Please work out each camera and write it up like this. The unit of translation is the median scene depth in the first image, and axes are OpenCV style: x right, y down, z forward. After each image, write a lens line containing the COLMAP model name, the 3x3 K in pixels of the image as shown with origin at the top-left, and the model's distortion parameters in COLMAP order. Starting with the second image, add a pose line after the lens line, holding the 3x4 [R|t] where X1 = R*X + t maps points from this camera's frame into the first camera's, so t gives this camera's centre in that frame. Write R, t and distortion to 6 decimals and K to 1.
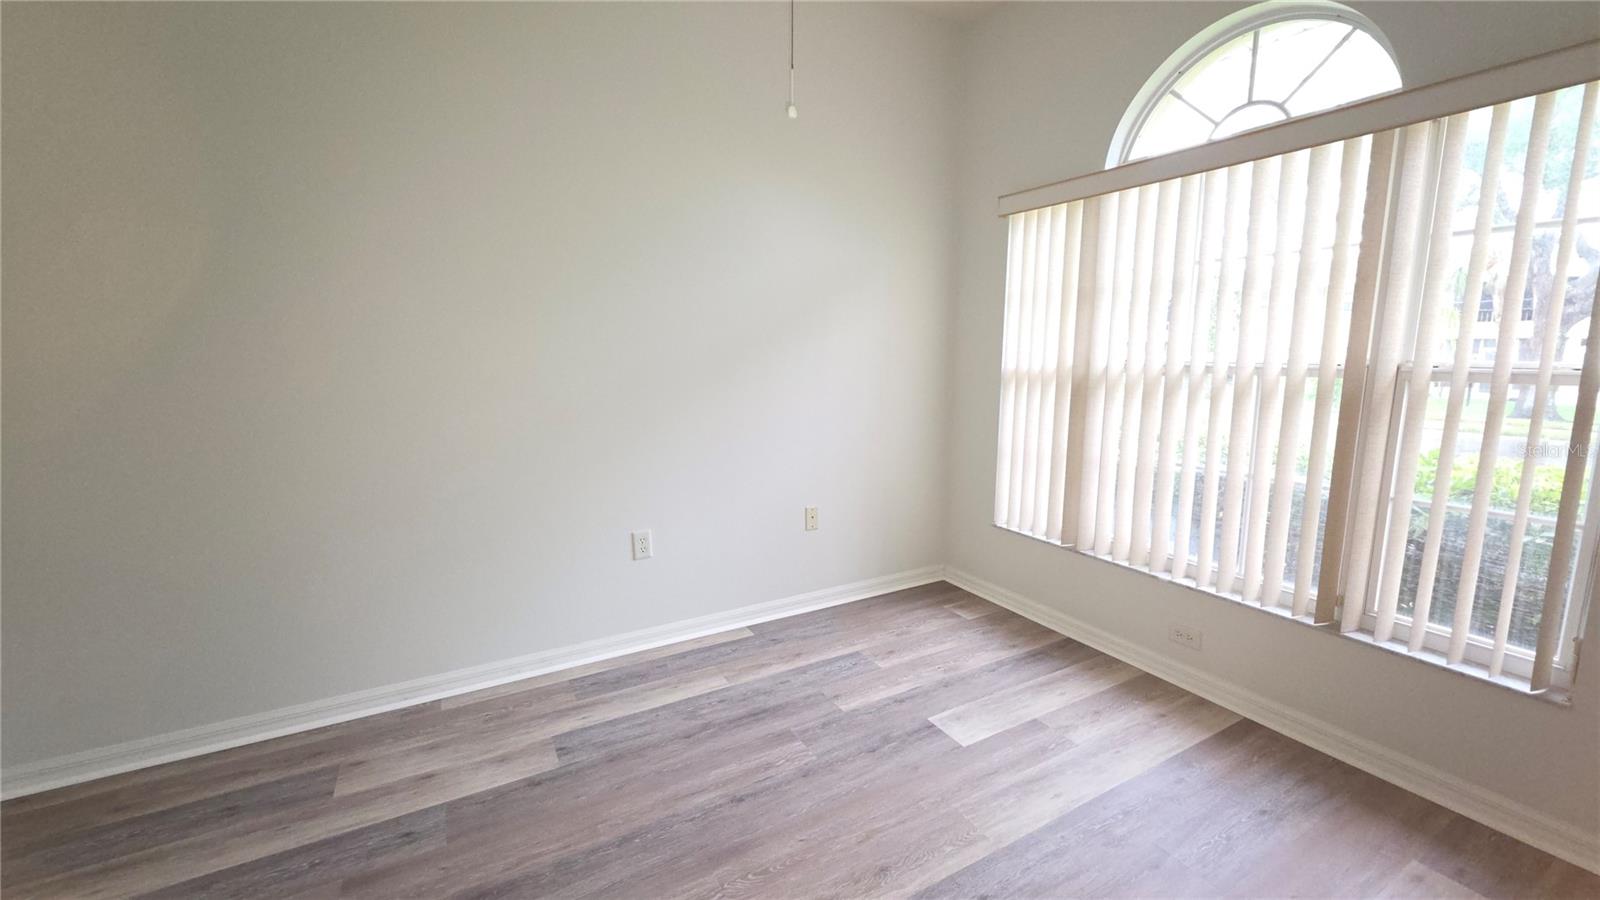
lens RADIAL K [[647.6, 0, 808.1], [0, 647.6, 449.2], [0, 0, 1]] dist [-0.000258, -0.000072]
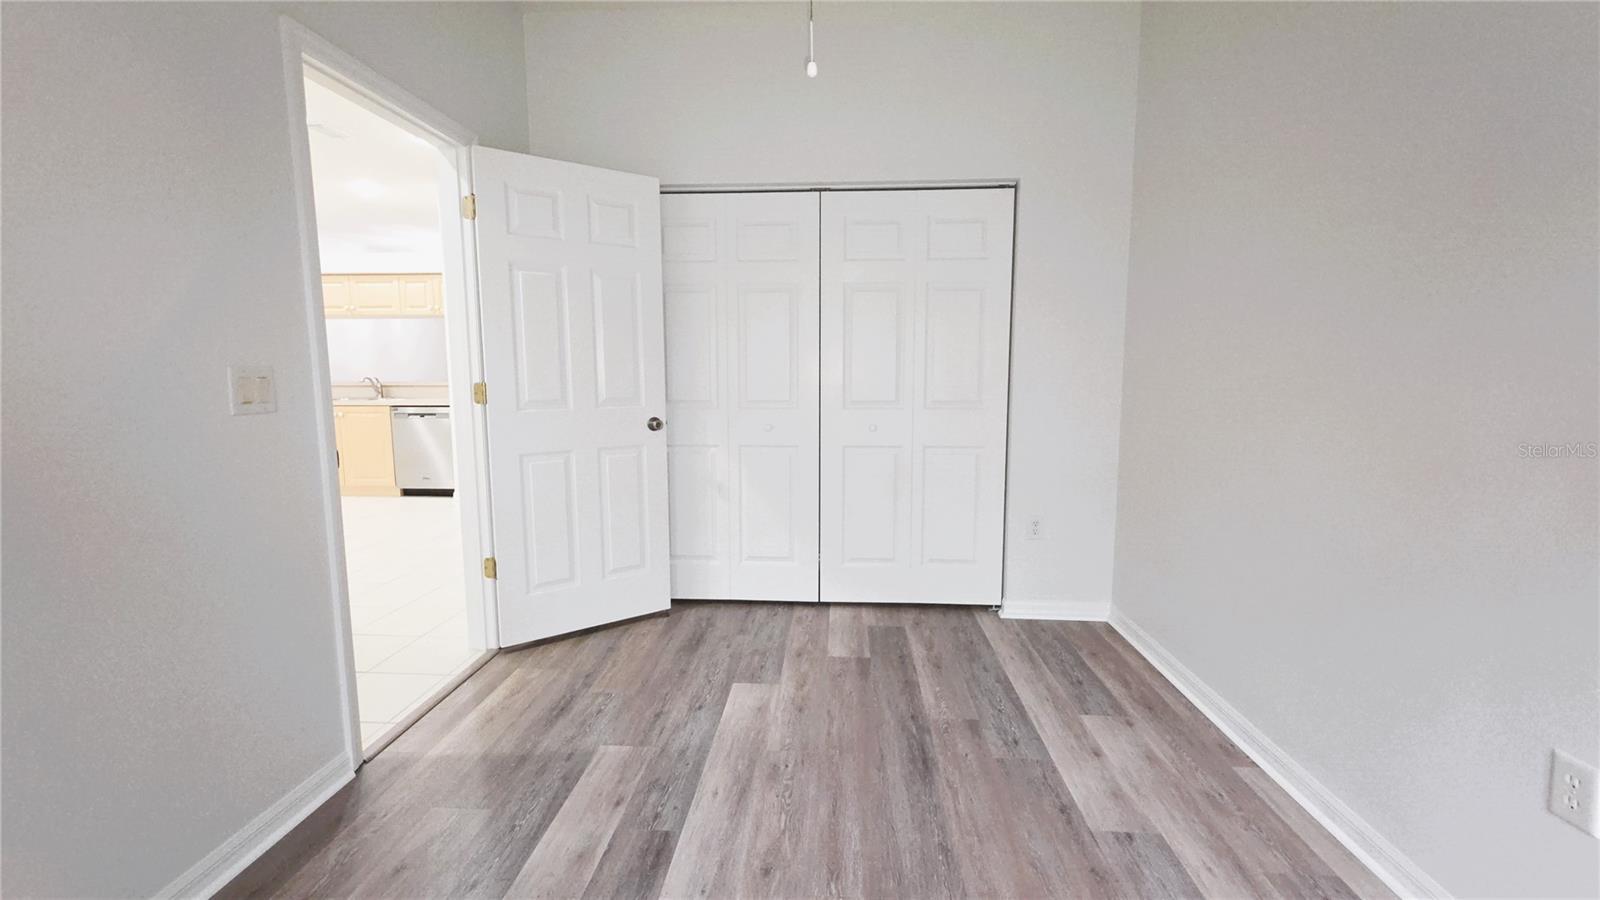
lens RADIAL K [[647.6, 0, 809.3], [0, 647.6, 446.4], [0, 0, 1]] dist [-0.000258, -0.000072]
pose [[-0.561831, 0.091973, -0.822124, 0.502902], [-0.127648, 0.972260, 0.196003, -0.133644], [0.817345, 0.215063, -0.534505, 1.059024]]
